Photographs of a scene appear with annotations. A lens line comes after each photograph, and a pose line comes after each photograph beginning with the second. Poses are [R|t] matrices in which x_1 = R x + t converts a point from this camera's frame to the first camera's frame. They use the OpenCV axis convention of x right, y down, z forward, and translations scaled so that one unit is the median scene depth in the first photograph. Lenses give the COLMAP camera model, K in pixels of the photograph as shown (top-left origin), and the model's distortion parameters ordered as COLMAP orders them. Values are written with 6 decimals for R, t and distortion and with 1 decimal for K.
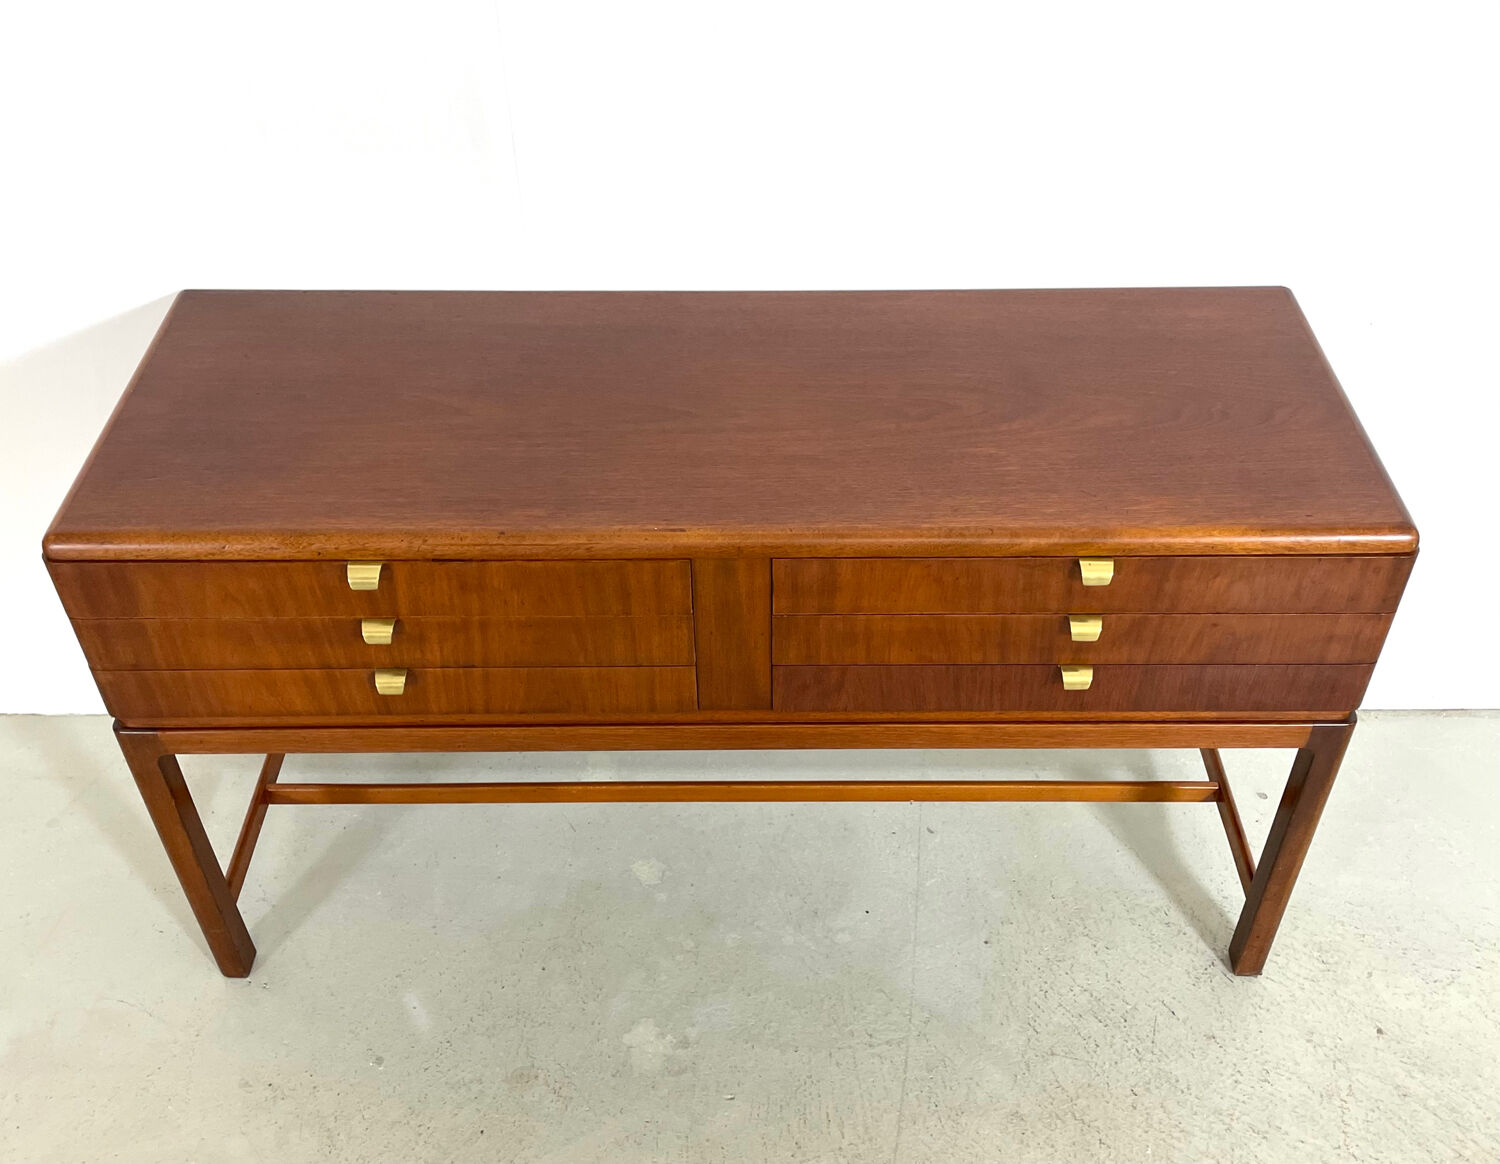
lens RADIAL K [[1437.6, 0, 750.0], [0, 1437.6, 582.0], [0, 0, 1]] dist [0.049281, -0.091731]
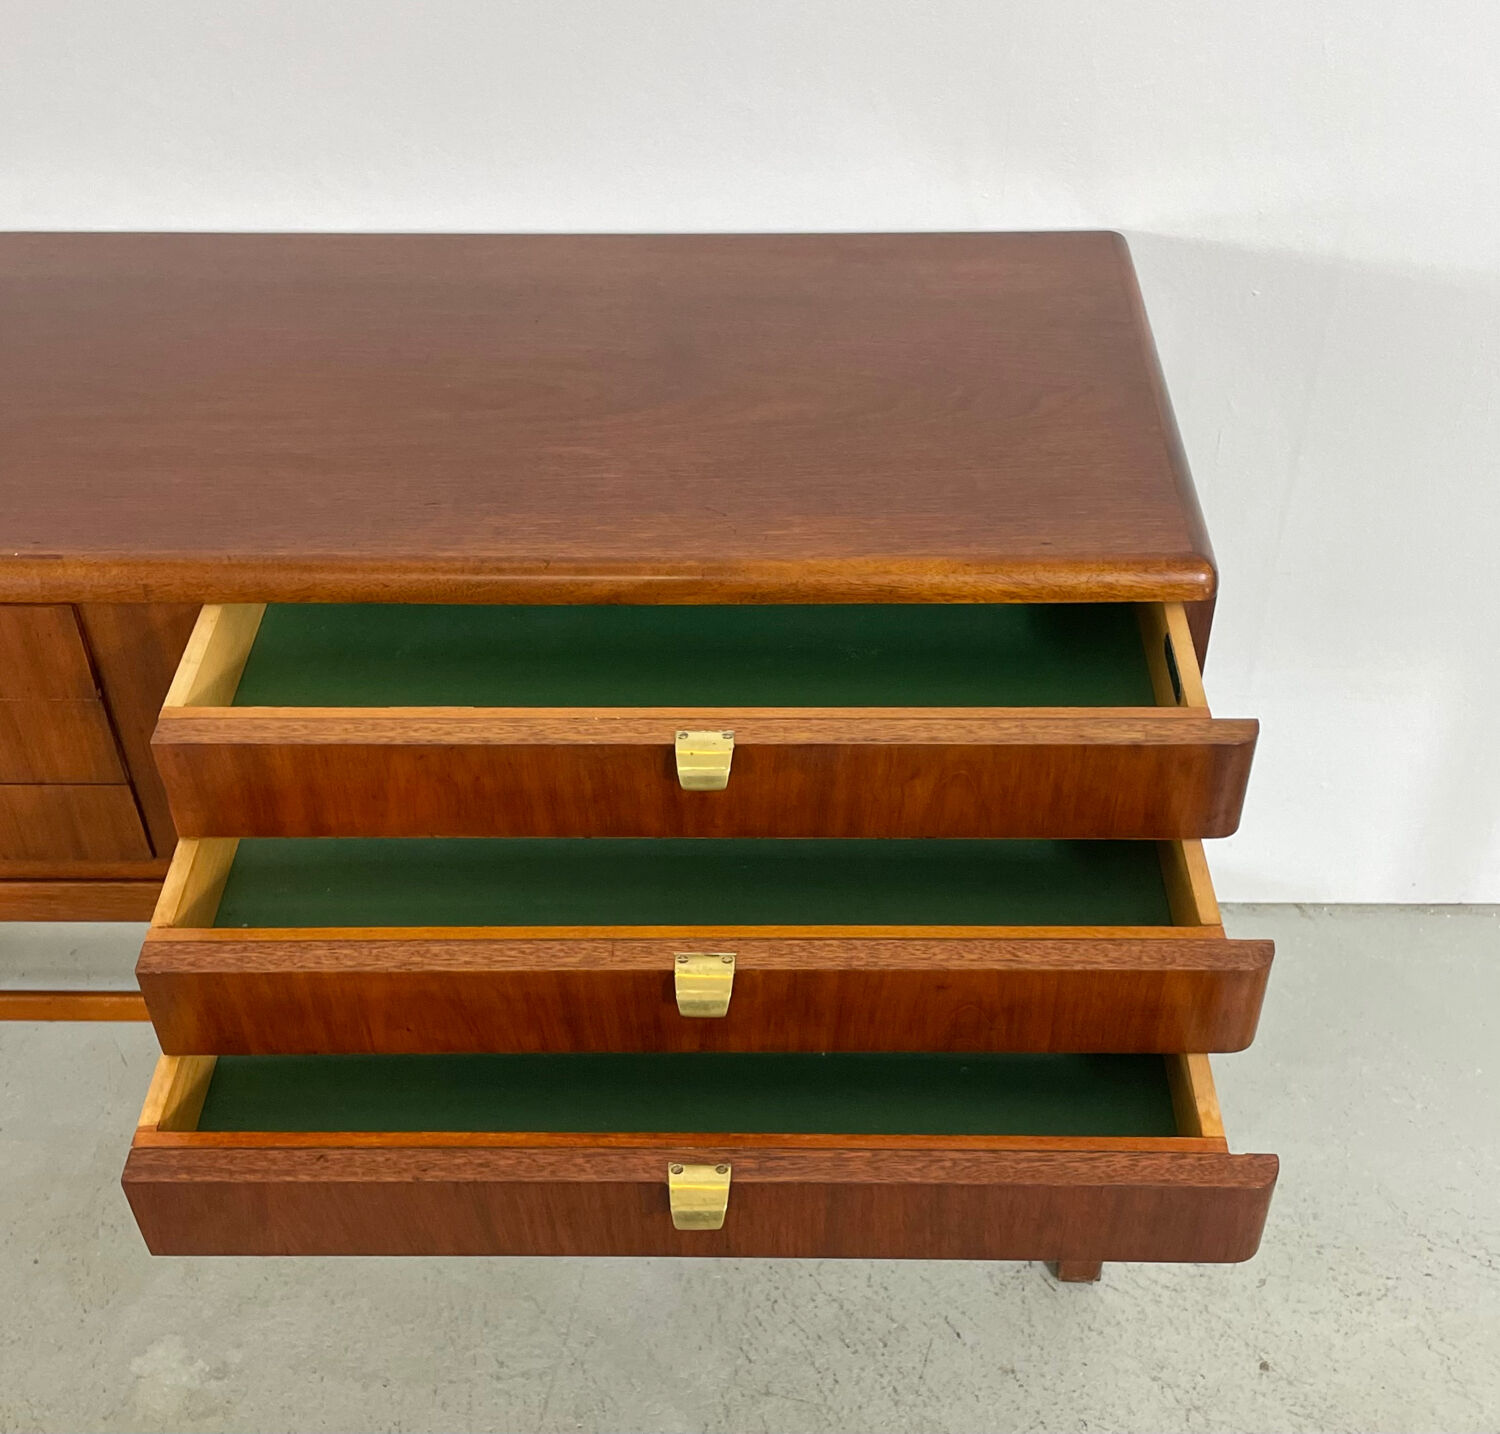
lens RADIAL K [[1866.4, 0, 756.7], [0, 1866.4, 837.3], [0, 0, 1]] dist [0.054073, -0.106906]
pose [[0.999852, 0.008637, -0.014861, 0.214664], [-0.008404, 0.999842, 0.015660, 0.056090], [0.014994, -0.015533, 0.999767, 0.137955]]
